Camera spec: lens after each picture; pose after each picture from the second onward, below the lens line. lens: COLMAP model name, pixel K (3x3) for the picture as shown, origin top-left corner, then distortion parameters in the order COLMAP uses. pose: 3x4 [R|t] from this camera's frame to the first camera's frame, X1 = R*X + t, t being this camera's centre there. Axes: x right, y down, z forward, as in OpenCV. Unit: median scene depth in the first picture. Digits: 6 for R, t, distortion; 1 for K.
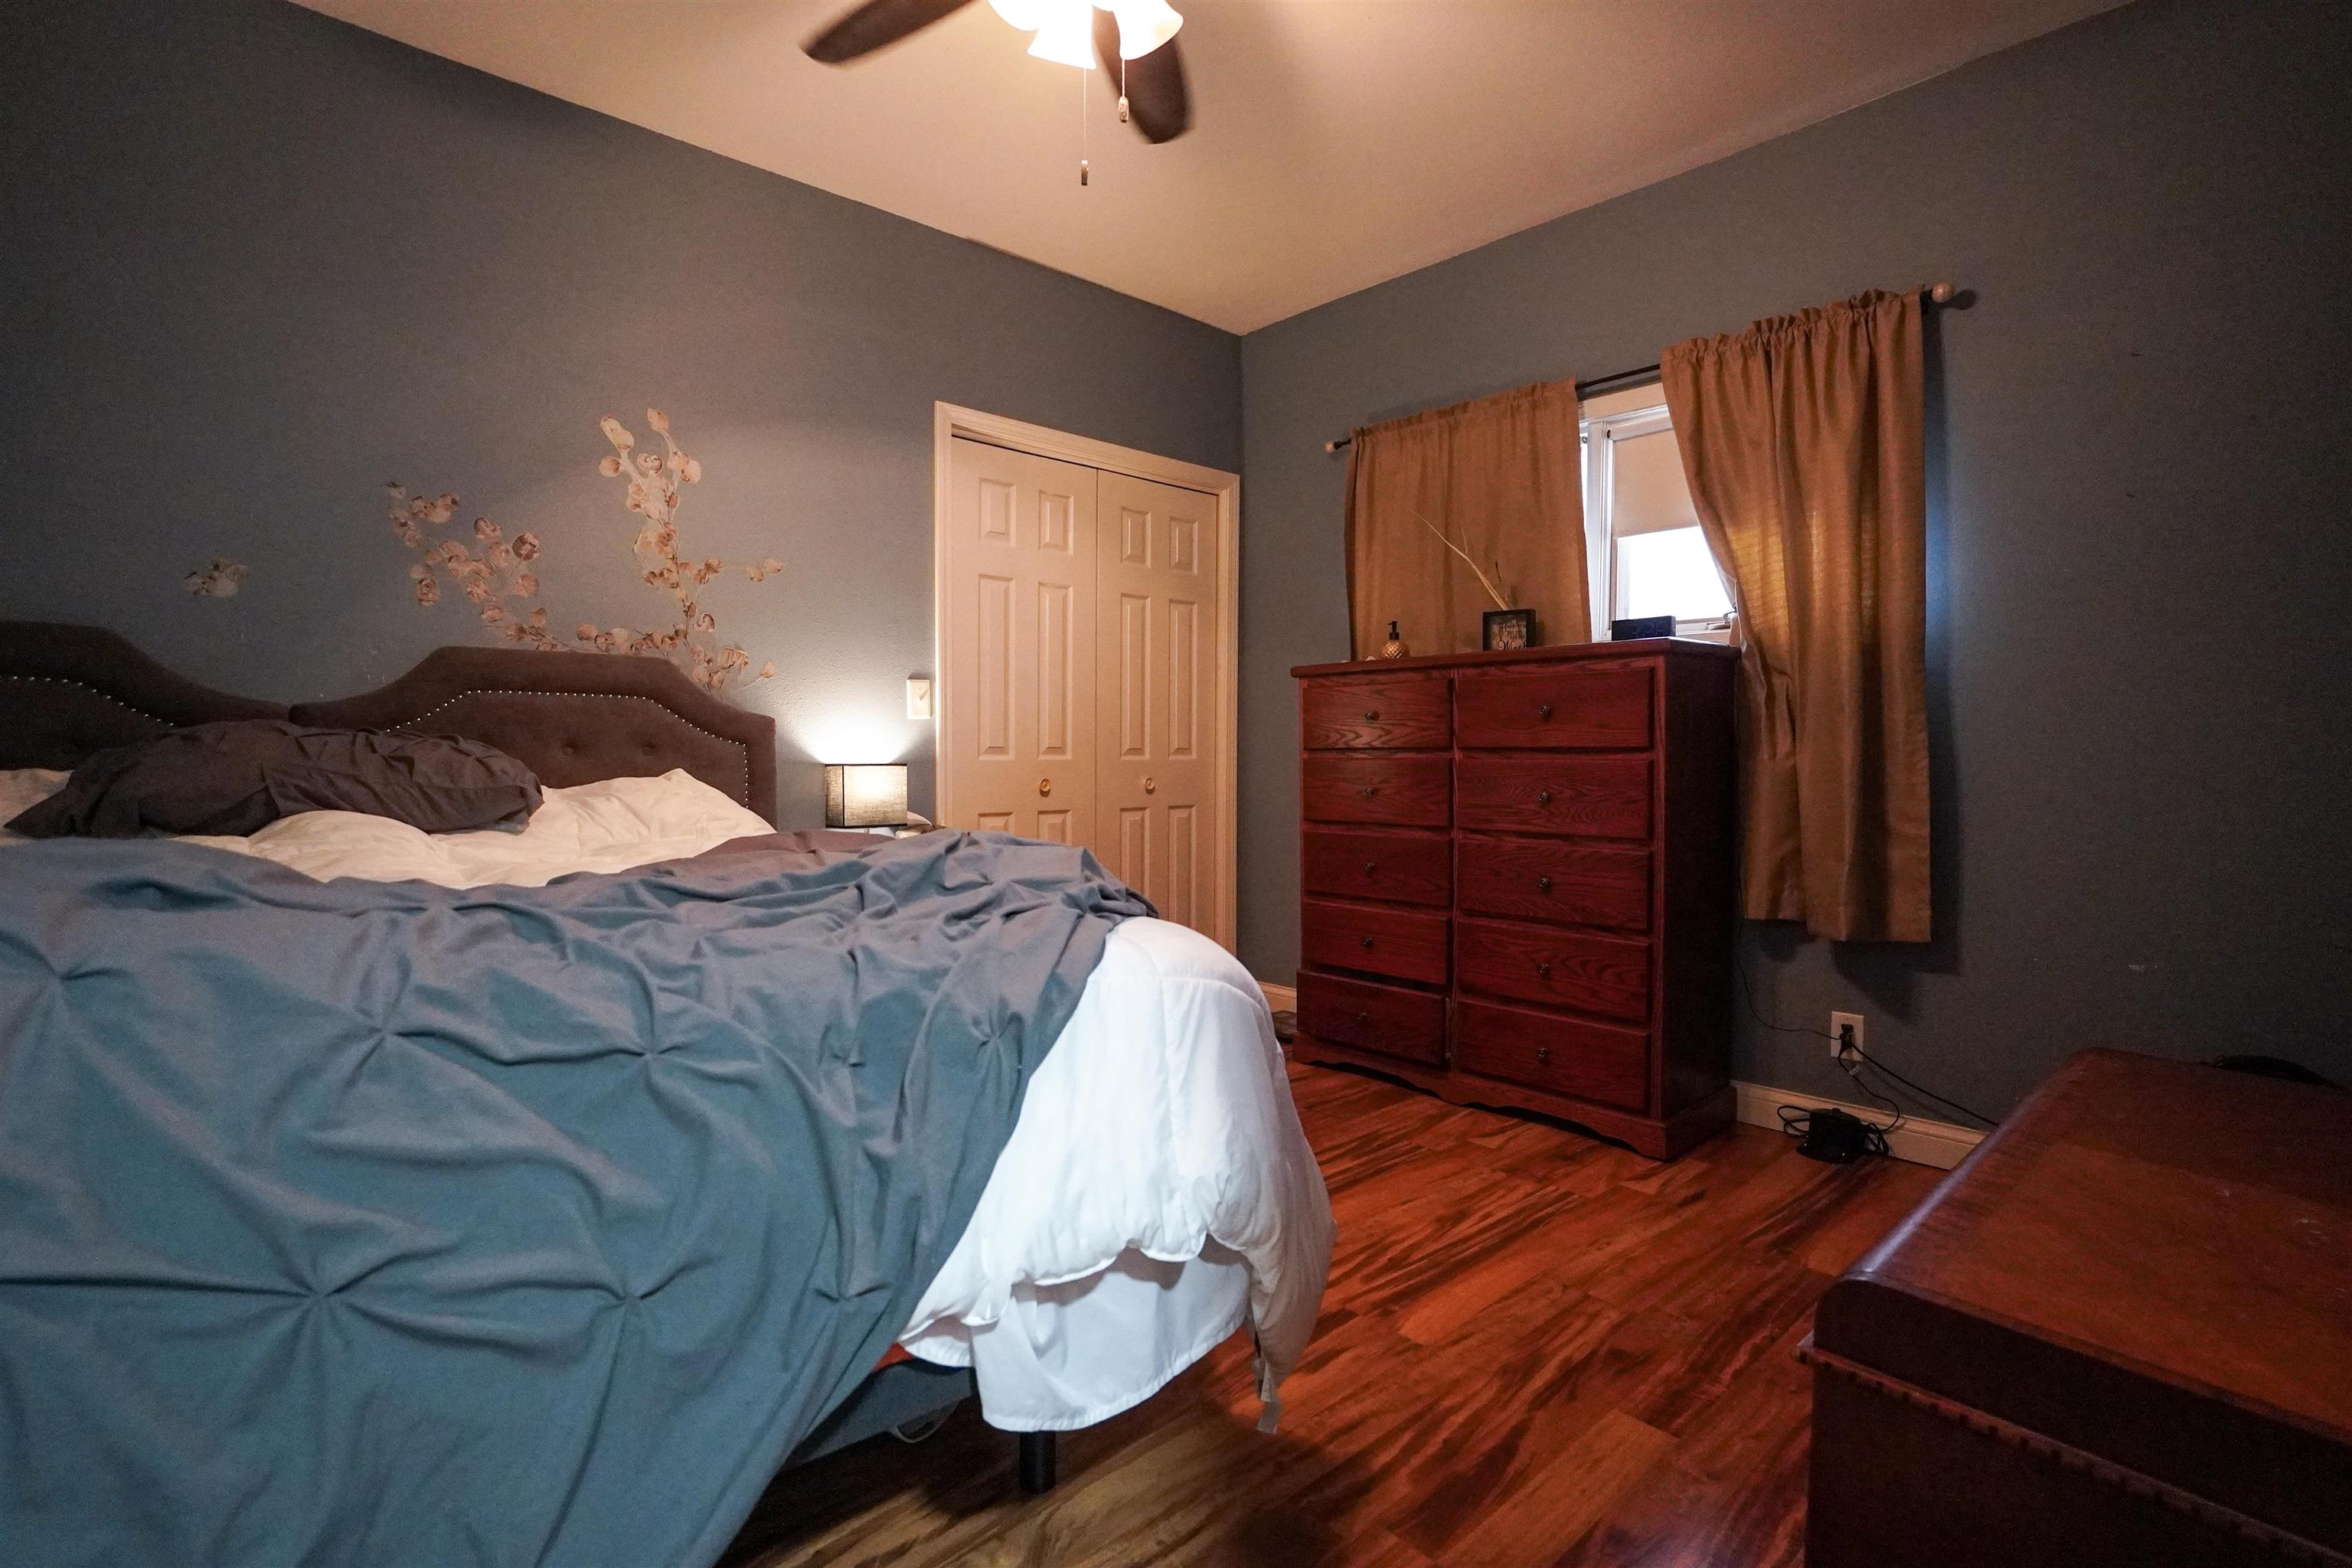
lens RADIAL K [[1096.3, 0, 1169.8], [0, 1096.3, 784.7], [0, 0, 1]] dist [-0.003362, 0.000145]
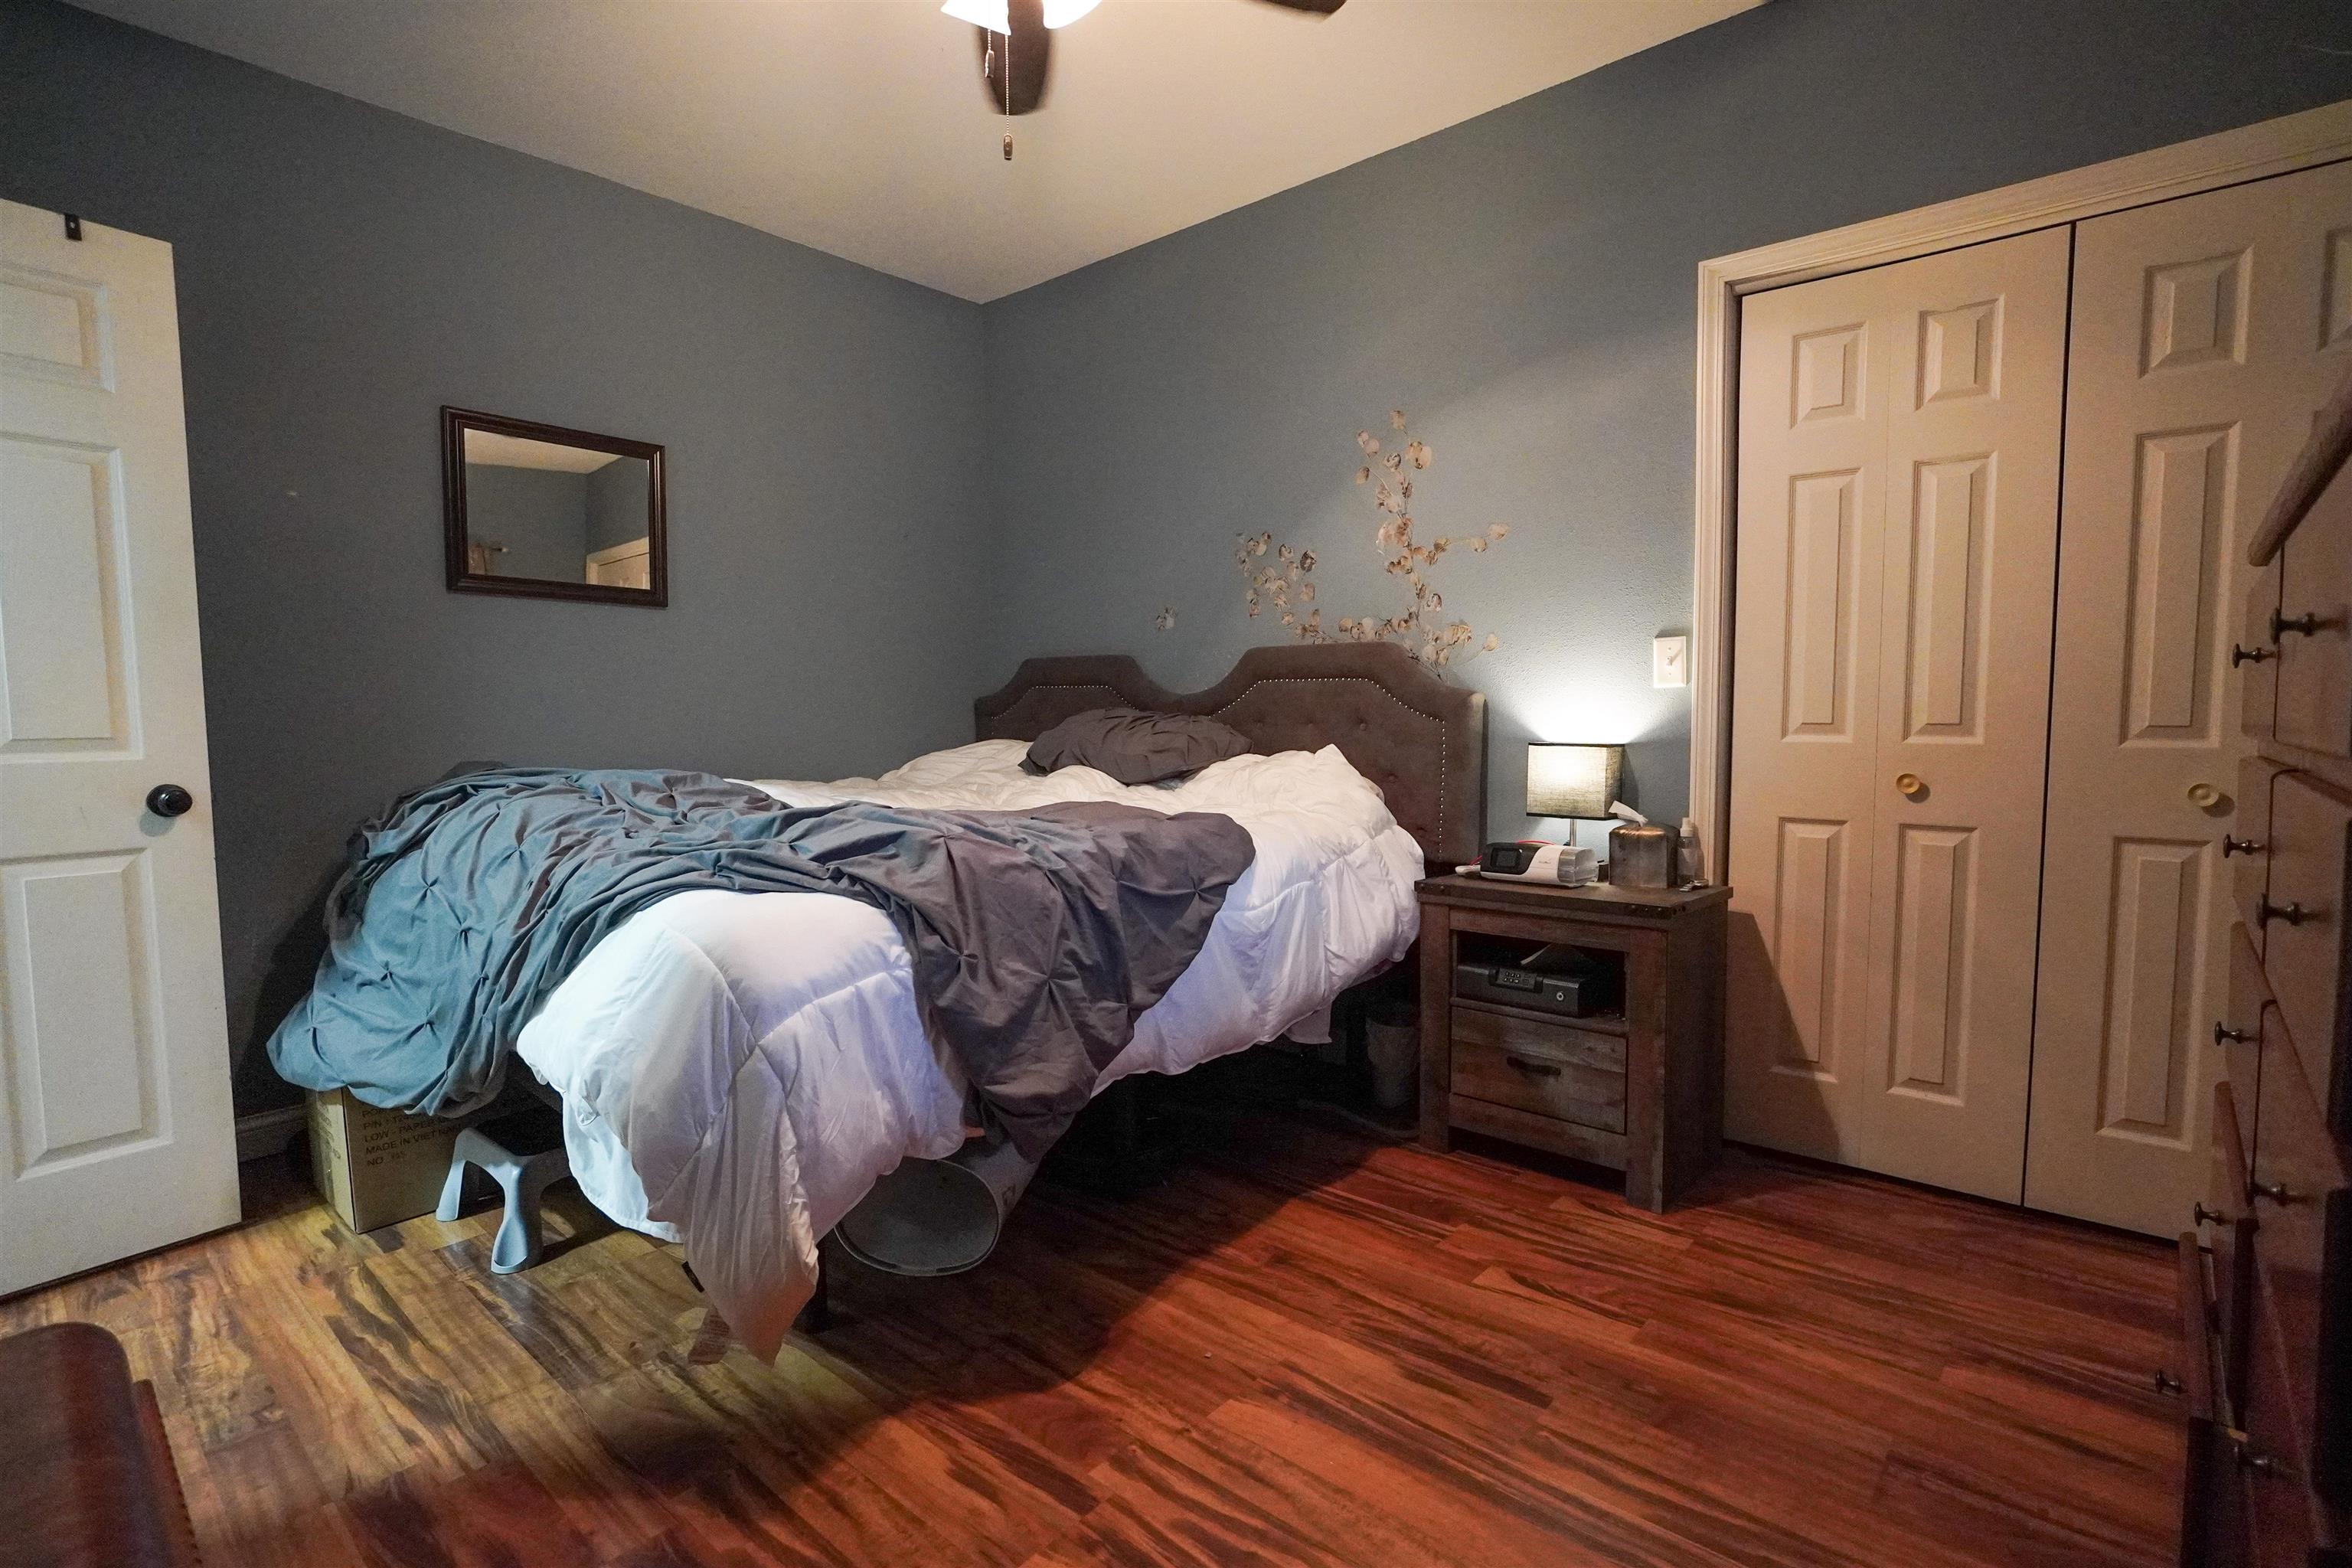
lens RADIAL K [[1096.3, 0, 1169.8], [0, 1096.3, 784.7], [0, 0, 1]] dist [-0.003362, 0.000145]
pose [[0.132041, 0.067463, -0.988946, 0.586471], [-0.022178, 0.997633, 0.065095, -0.039563], [0.990996, 0.013337, 0.133224, 0.635771]]
